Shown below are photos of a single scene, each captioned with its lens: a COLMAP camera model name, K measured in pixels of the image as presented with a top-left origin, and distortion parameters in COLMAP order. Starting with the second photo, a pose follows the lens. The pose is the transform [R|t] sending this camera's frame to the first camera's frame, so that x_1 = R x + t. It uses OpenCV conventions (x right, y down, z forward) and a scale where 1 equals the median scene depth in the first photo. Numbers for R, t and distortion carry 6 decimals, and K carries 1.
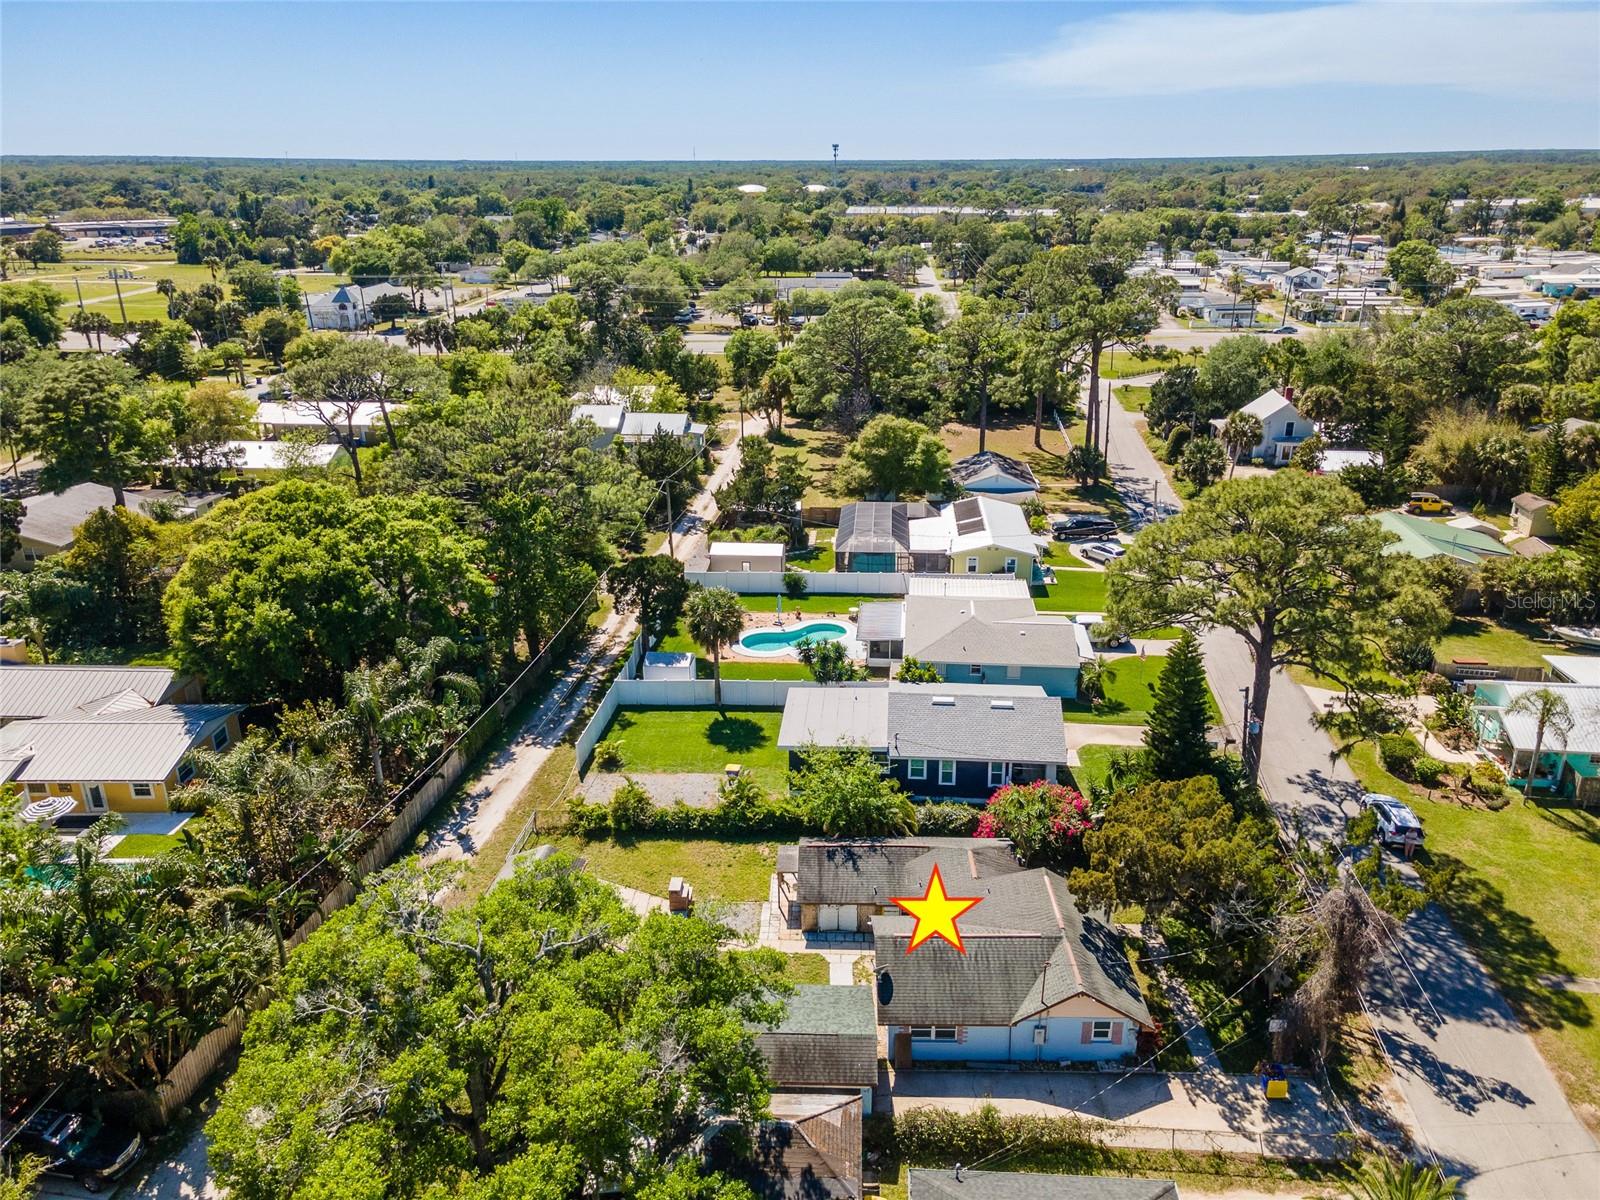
lens RADIAL K [[1159.6, 0, 833.0], [0, 1159.6, 603.7], [0, 0, 1]] dist [0.047752, 0.005972]
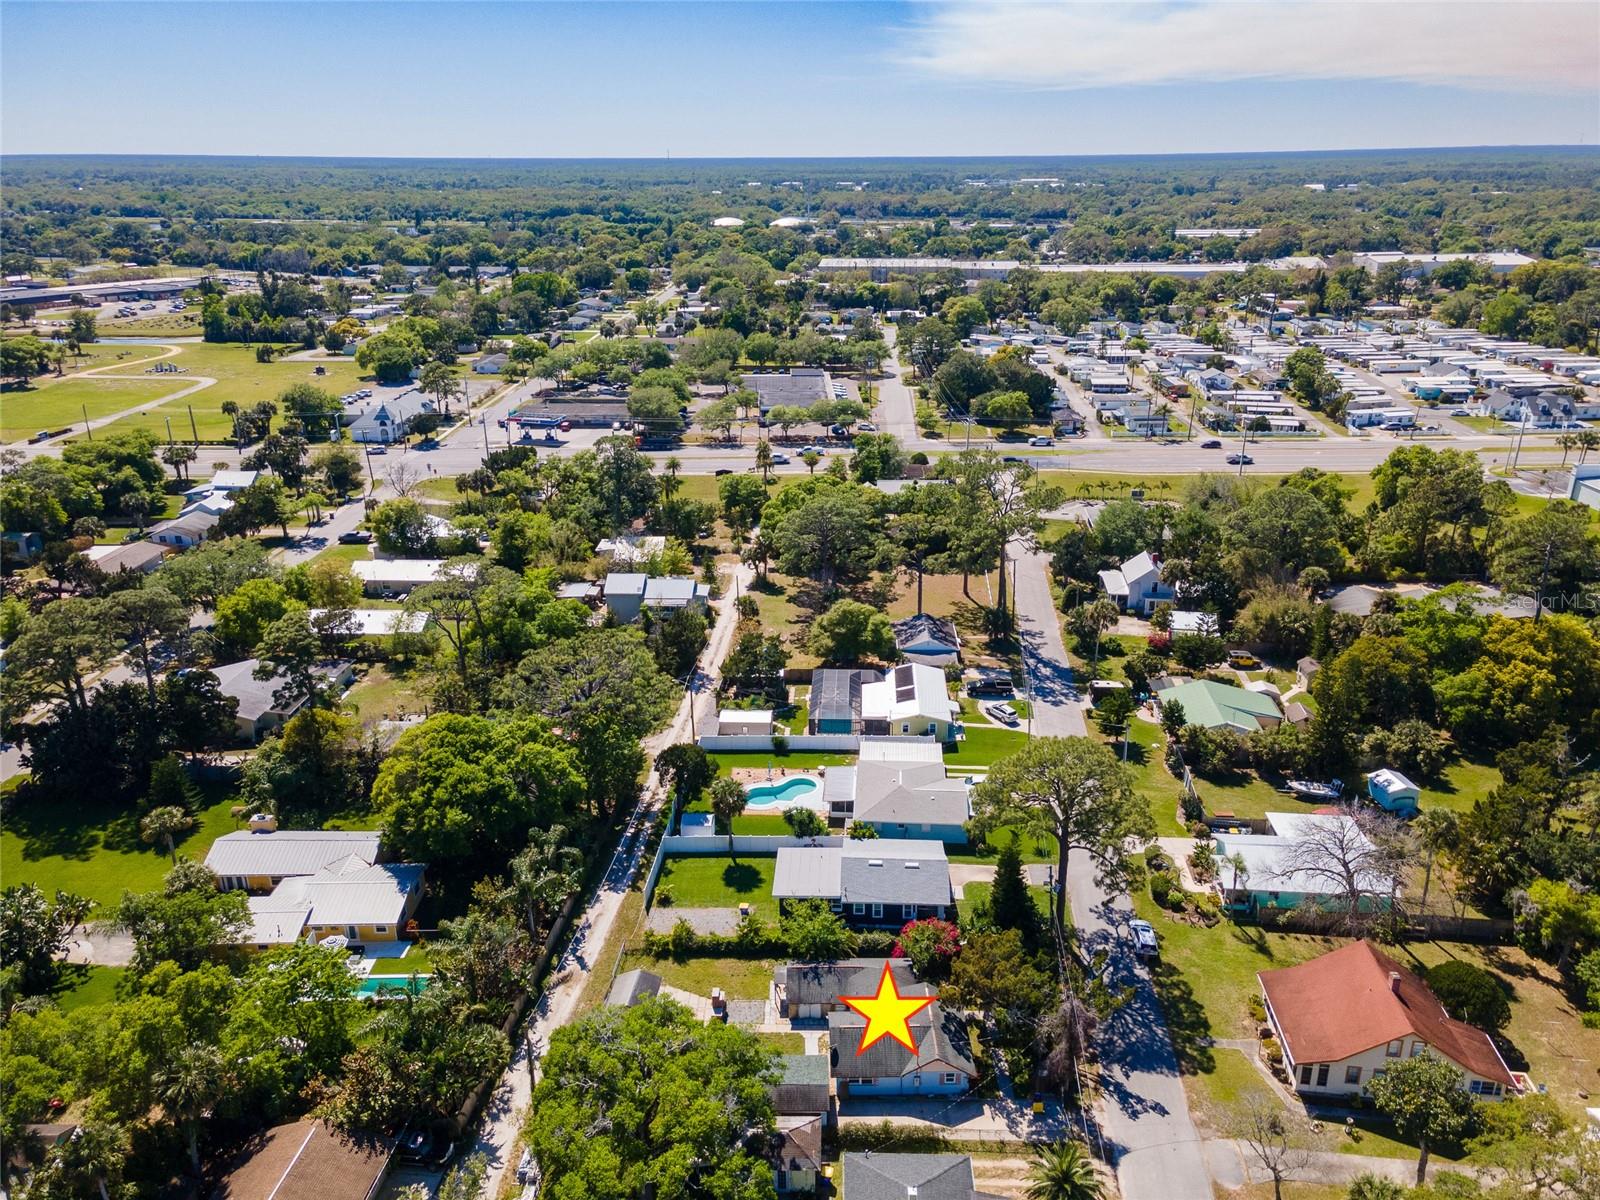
lens RADIAL K [[1159.6, 0, 833.0], [0, 1159.6, 603.7], [0, 0, 1]] dist [0.047752, 0.005972]
pose [[0.999777, -0.010056, 0.018575, 0.010378], [0.009960, 0.999937, 0.005226, -0.279732], [-0.018626, -0.005039, 0.999814, -0.594835]]
